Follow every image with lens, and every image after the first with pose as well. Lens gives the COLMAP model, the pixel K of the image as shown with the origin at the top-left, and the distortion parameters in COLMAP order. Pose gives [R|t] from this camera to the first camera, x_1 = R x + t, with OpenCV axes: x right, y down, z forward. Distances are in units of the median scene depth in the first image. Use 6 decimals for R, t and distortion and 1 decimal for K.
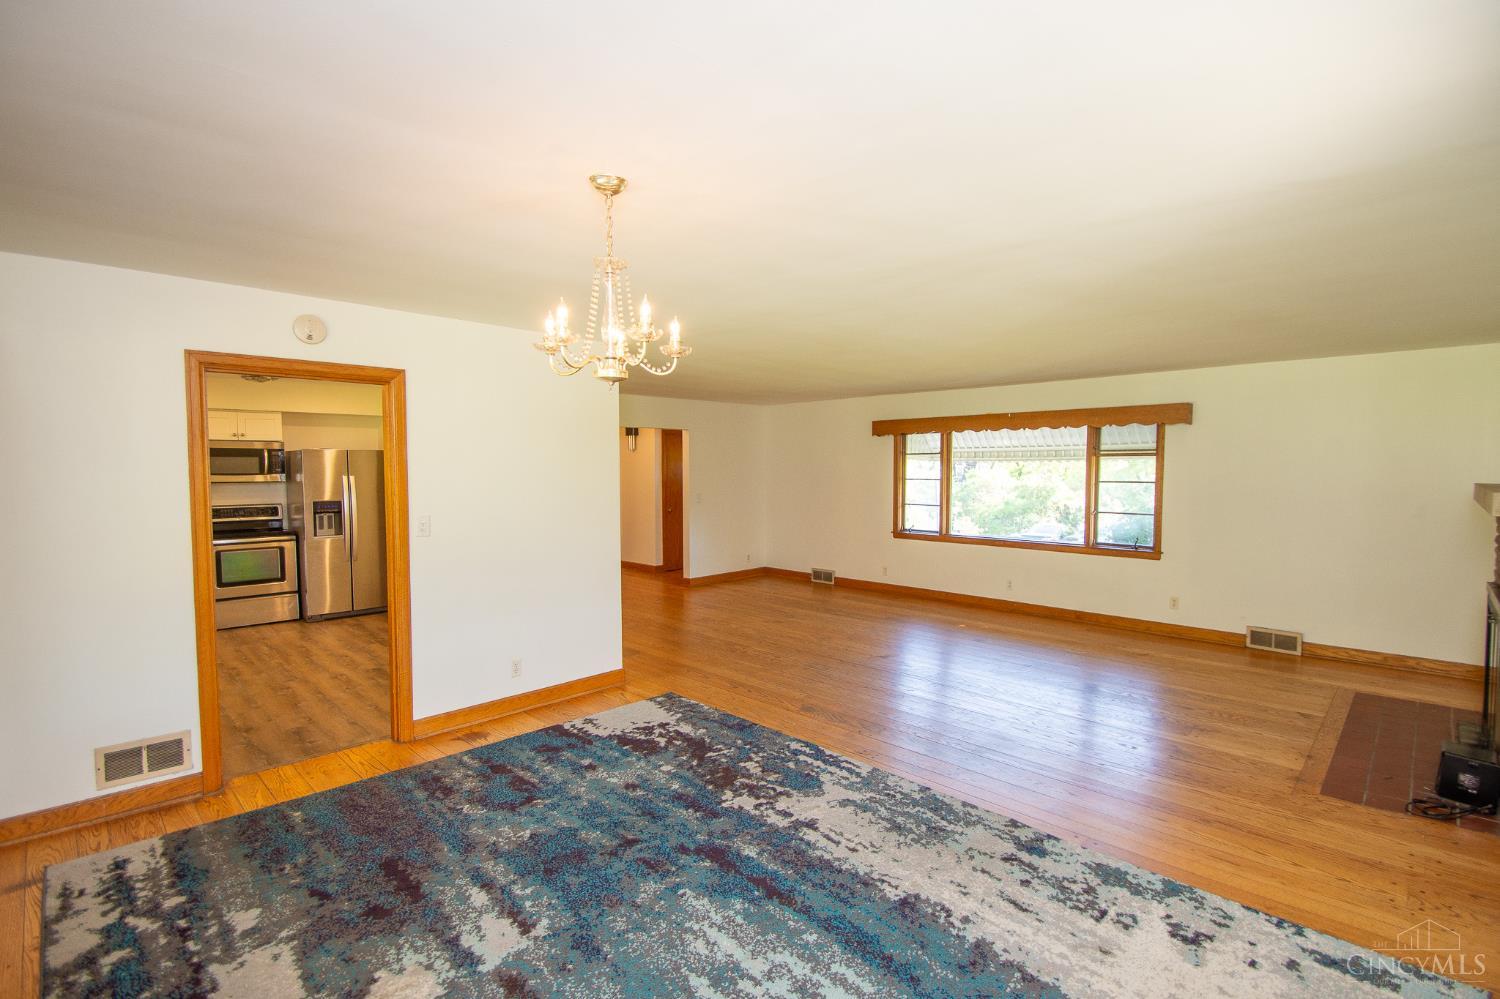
lens RADIAL K [[685.7, 0, 759.4], [0, 685.7, 503.9], [0, 0, 1]] dist [0.024394, -0.022027]
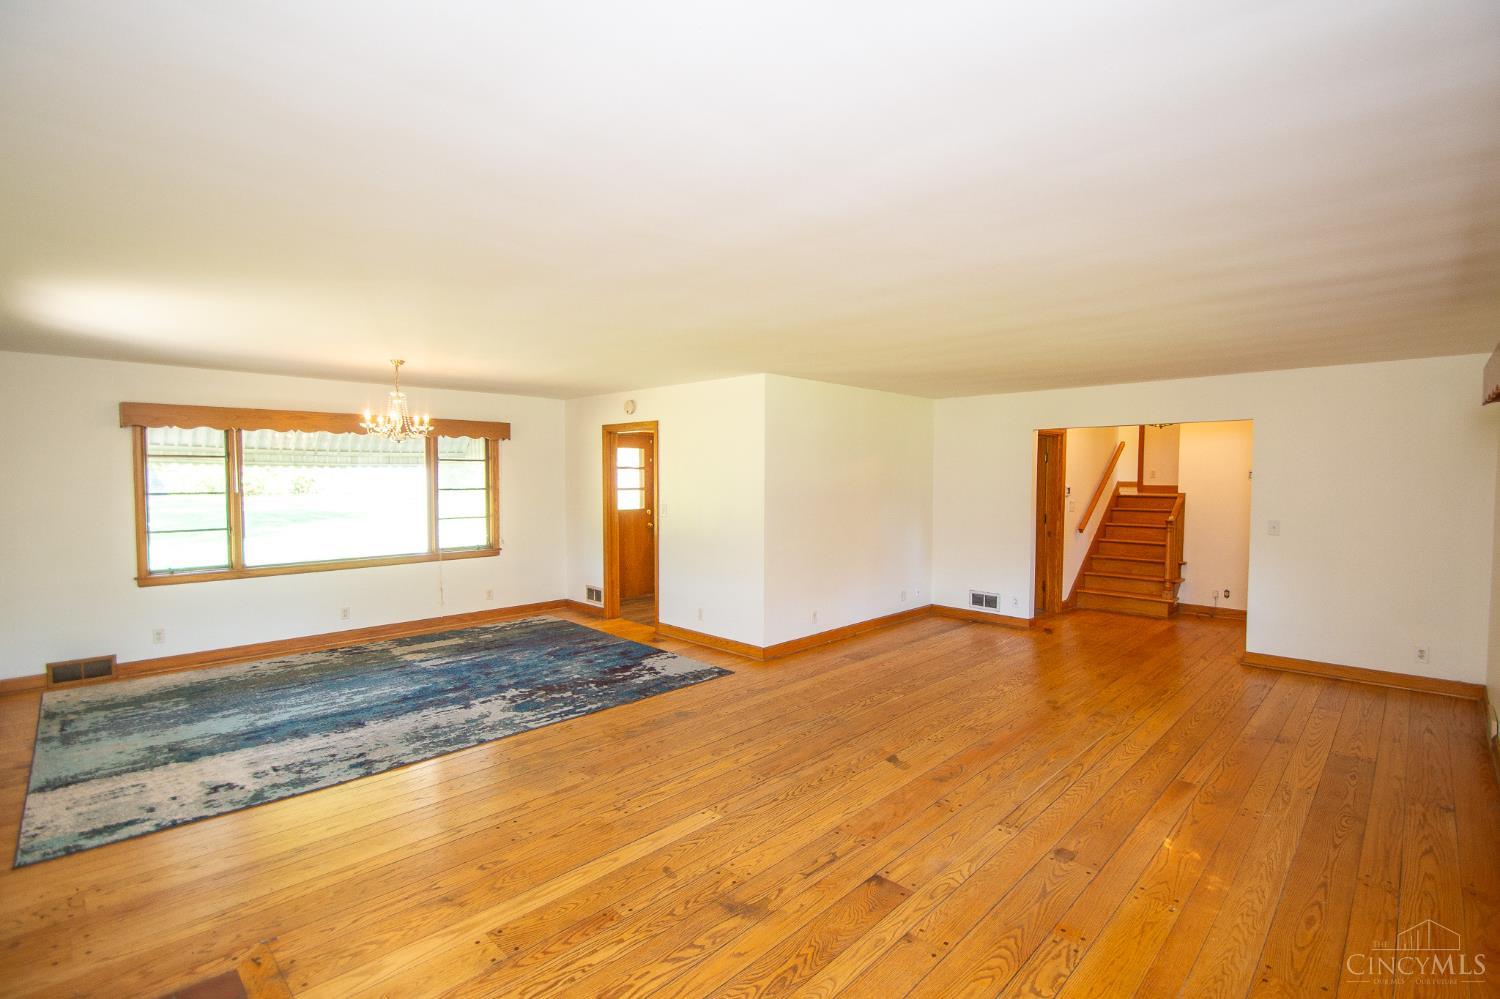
lens RADIAL K [[685.7, 0, 759.4], [0, 685.7, 503.9], [0, 0, 1]] dist [0.024394, -0.022027]
pose [[0.006560, 0.045594, -0.998939, 1.173626], [-0.054902, 0.997470, 0.045166, -0.070850], [0.998470, 0.054548, 0.009047, 1.184774]]
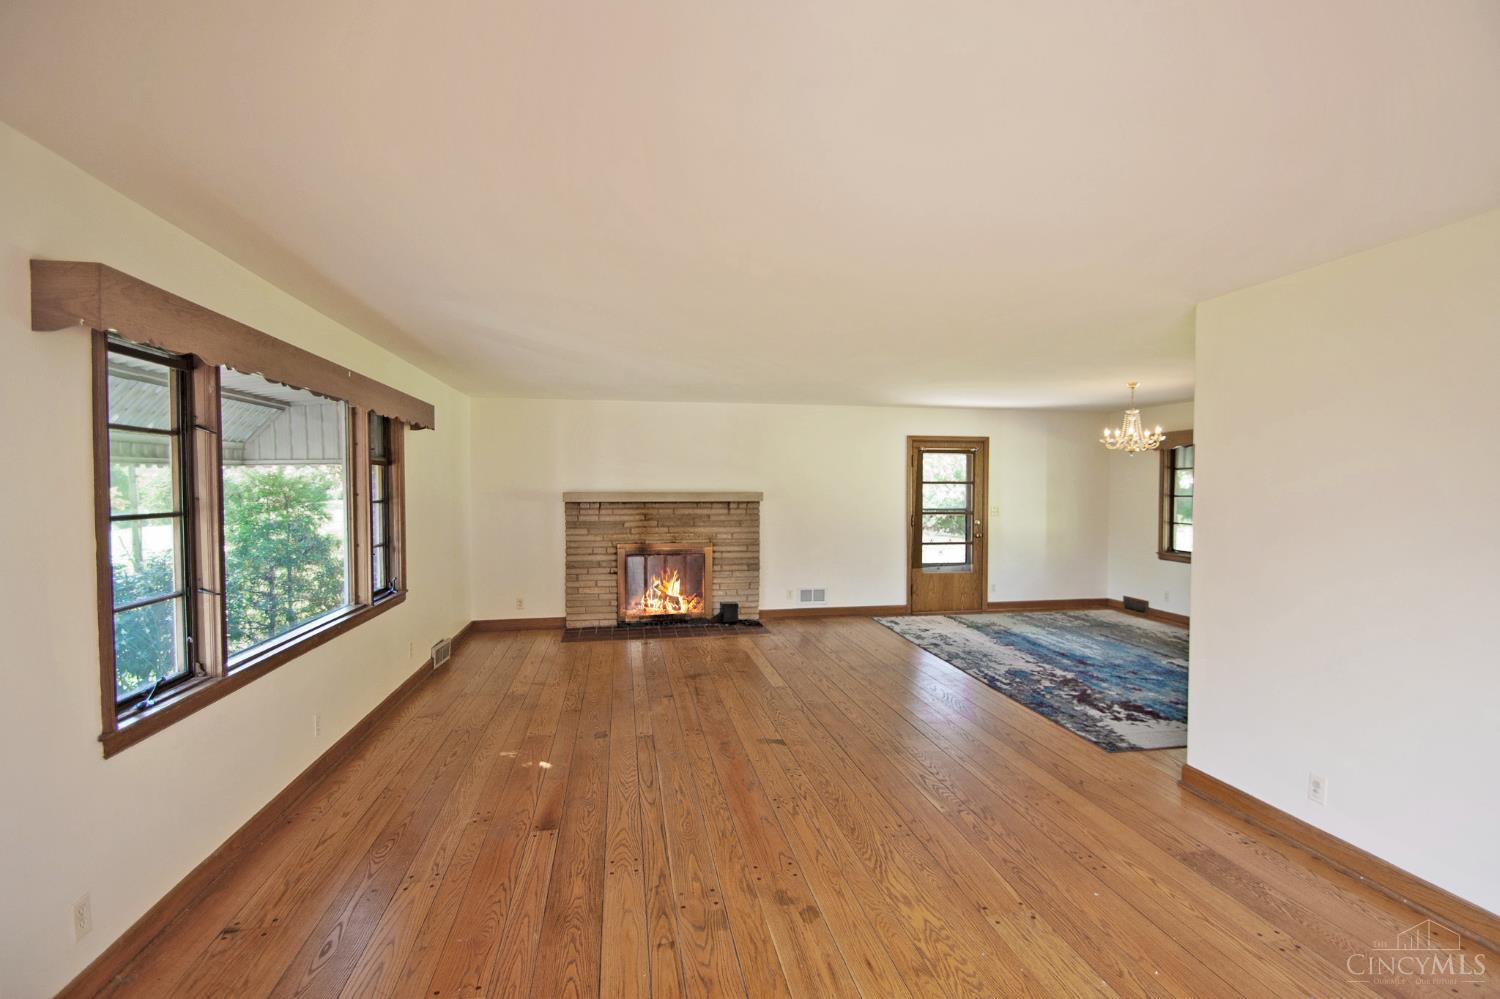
lens RADIAL K [[673.4, 0, 756.4], [0, 673.4, 501.2], [0, 0, 1]] dist [0.018369, -0.016237]
pose [[-0.824227, -0.012826, 0.566115, -0.274144], [0.029559, 0.997406, 0.065632, -0.106970], [-0.565488, 0.070830, -0.821709, 2.197815]]
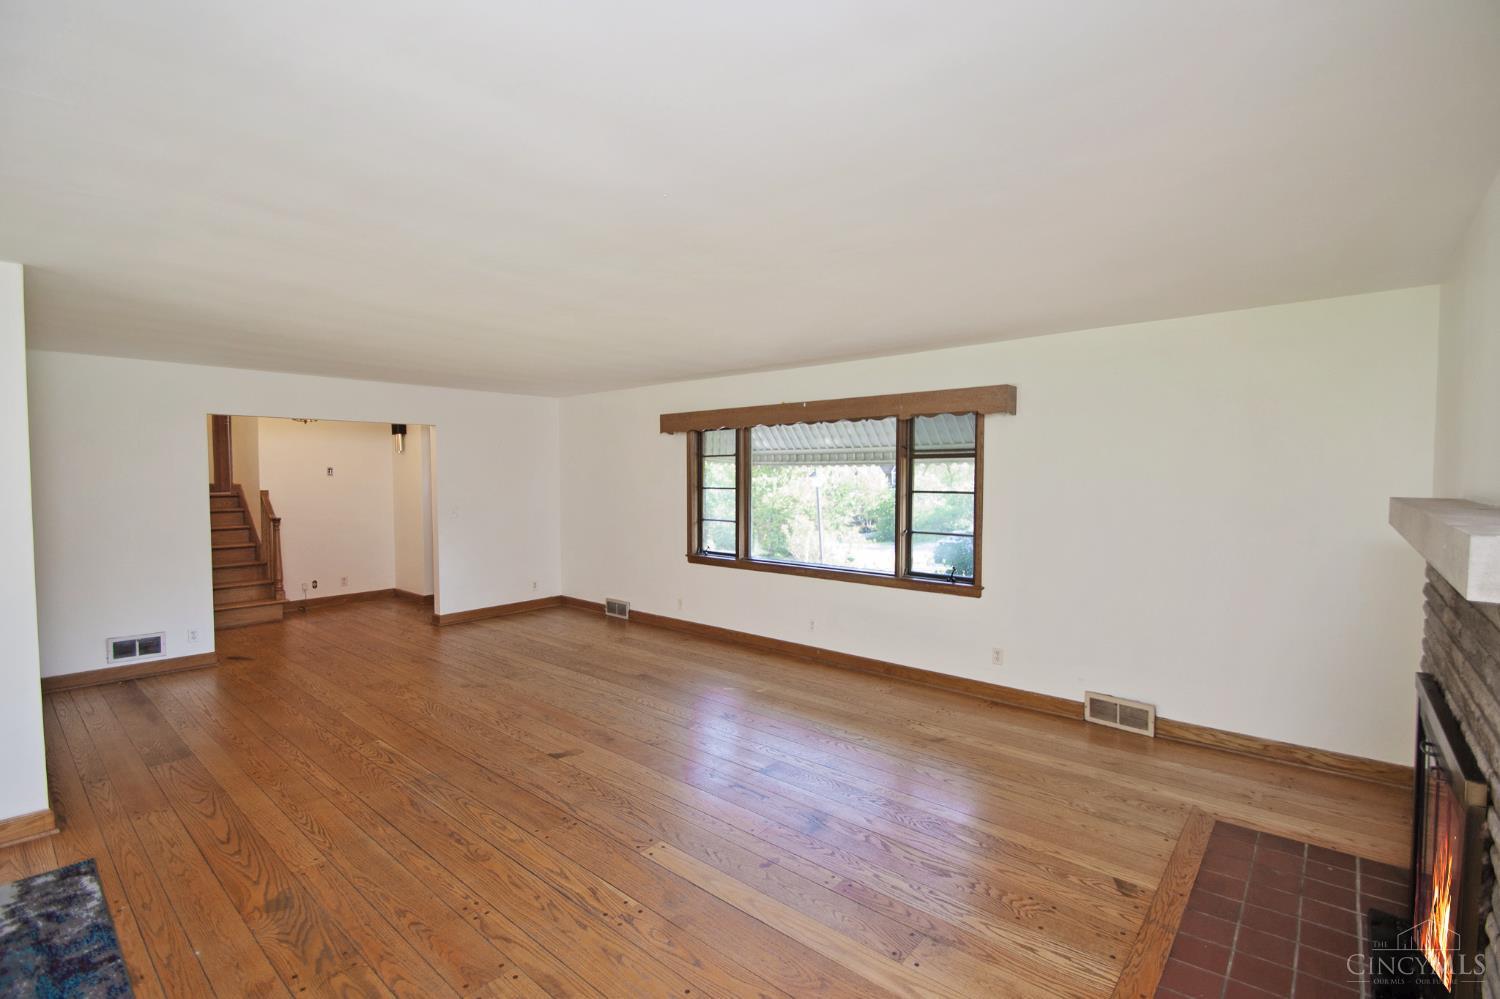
lens RADIAL K [[673.4, 0, 756.4], [0, 673.4, 501.2], [0, 0, 1]] dist [0.018369, -0.016237]
pose [[0.997614, -0.002876, 0.068973, 0.457864], [0.003774, 0.999910, -0.012894, -0.021911], [-0.068930, 0.013124, 0.997535, 0.457627]]
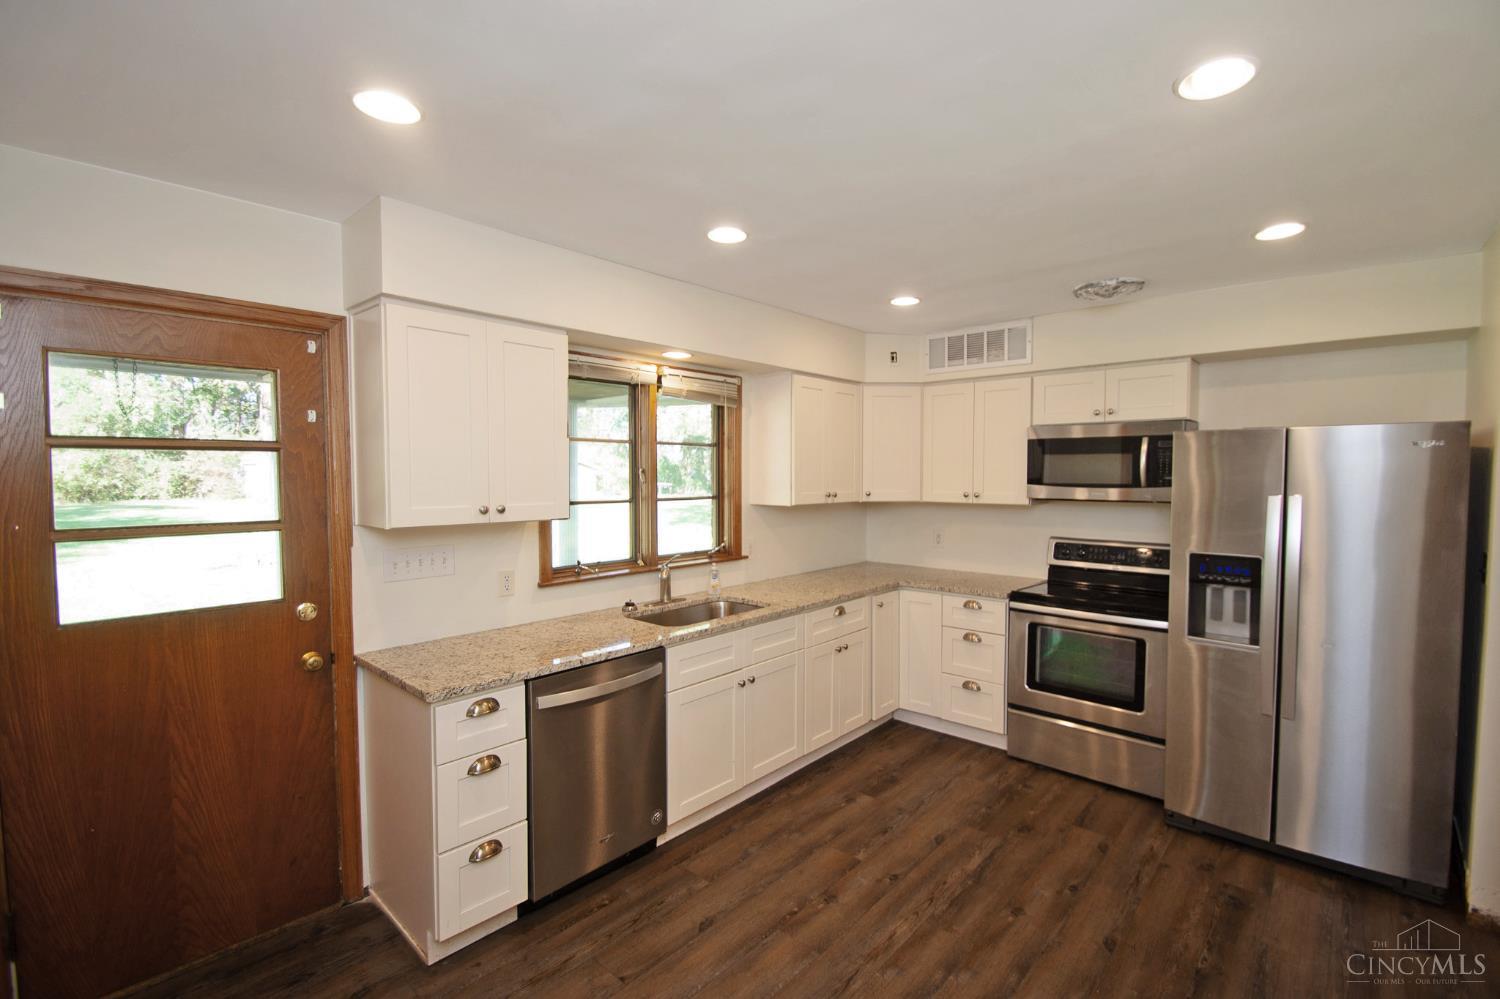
lens RADIAL K [[670.9, 0, 760.3], [0, 670.9, 505.8], [0, 0, 1]] dist [0.022372, -0.019965]
pose [[0.047635, 0.051000, -0.997562, -0.415557], [-0.053635, 0.997385, 0.048430, -0.065005], [0.997424, 0.051197, 0.050246, 1.202634]]
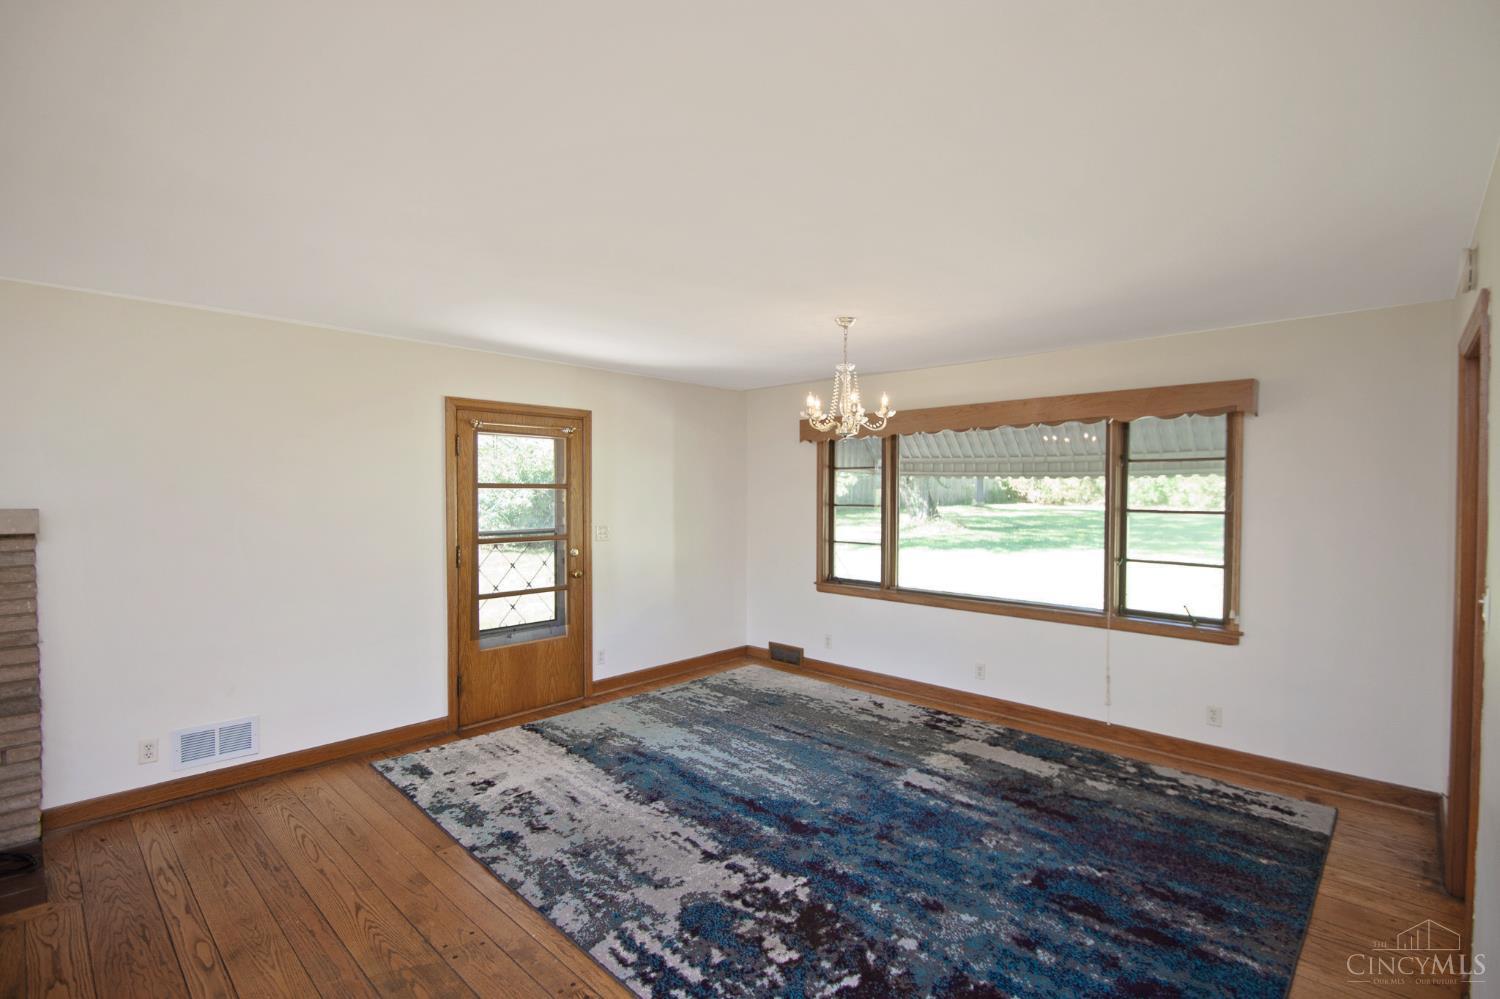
lens RADIAL K [[685.7, 0, 759.4], [0, 685.7, 503.9], [0, 0, 1]] dist [0.024394, -0.022027]
pose [[-0.999681, 0.000592, -0.025251, 0.019999], [-0.001309, 0.997169, 0.075177, -0.071380], [0.025224, 0.075186, -0.996850, 1.406223]]
